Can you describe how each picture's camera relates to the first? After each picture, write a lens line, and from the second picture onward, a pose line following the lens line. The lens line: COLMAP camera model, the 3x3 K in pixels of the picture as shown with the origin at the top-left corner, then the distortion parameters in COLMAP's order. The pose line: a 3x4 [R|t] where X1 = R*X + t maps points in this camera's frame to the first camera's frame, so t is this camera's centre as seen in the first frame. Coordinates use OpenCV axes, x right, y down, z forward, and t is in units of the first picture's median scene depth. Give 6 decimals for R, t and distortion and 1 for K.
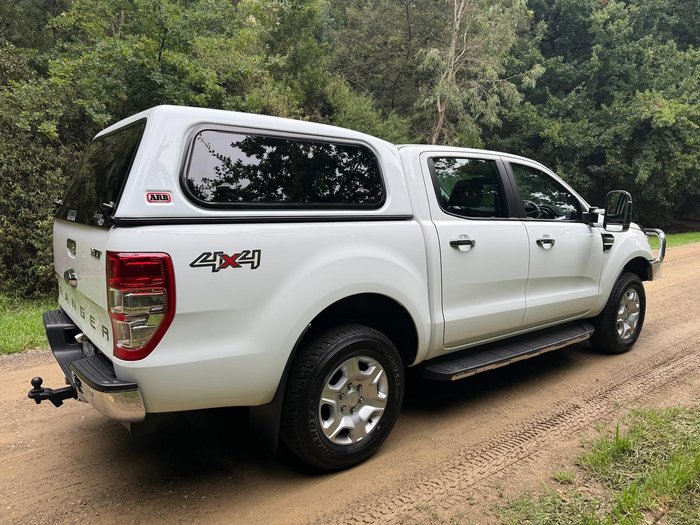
lens RADIAL K [[491.1, 0, 350.5], [0, 491.1, 264.5], [0, 0, 1]] dist [-0.002951, 0.005000]
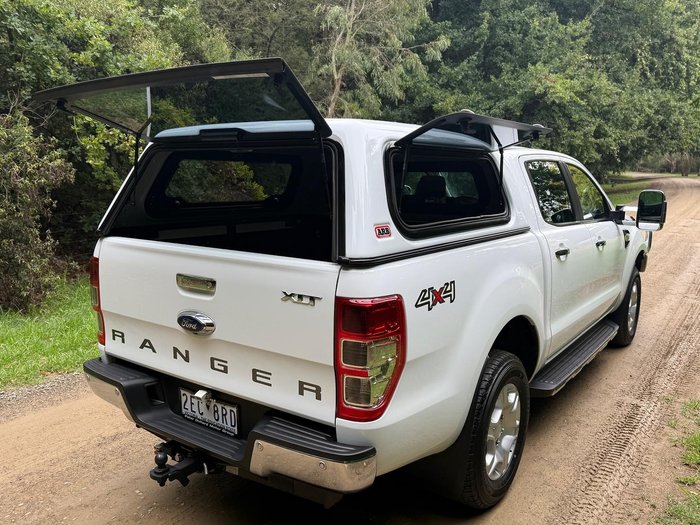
lens RADIAL K [[572.0, 0, 347.8], [0, 572.0, 259.5], [0, 0, 1]] dist [0.044694, -0.041092]
pose [[0.960129, -0.046205, 0.275711, -0.313635], [0.040698, 0.998842, 0.025665, -0.049279], [-0.276578, -0.013420, 0.960898, 0.016712]]
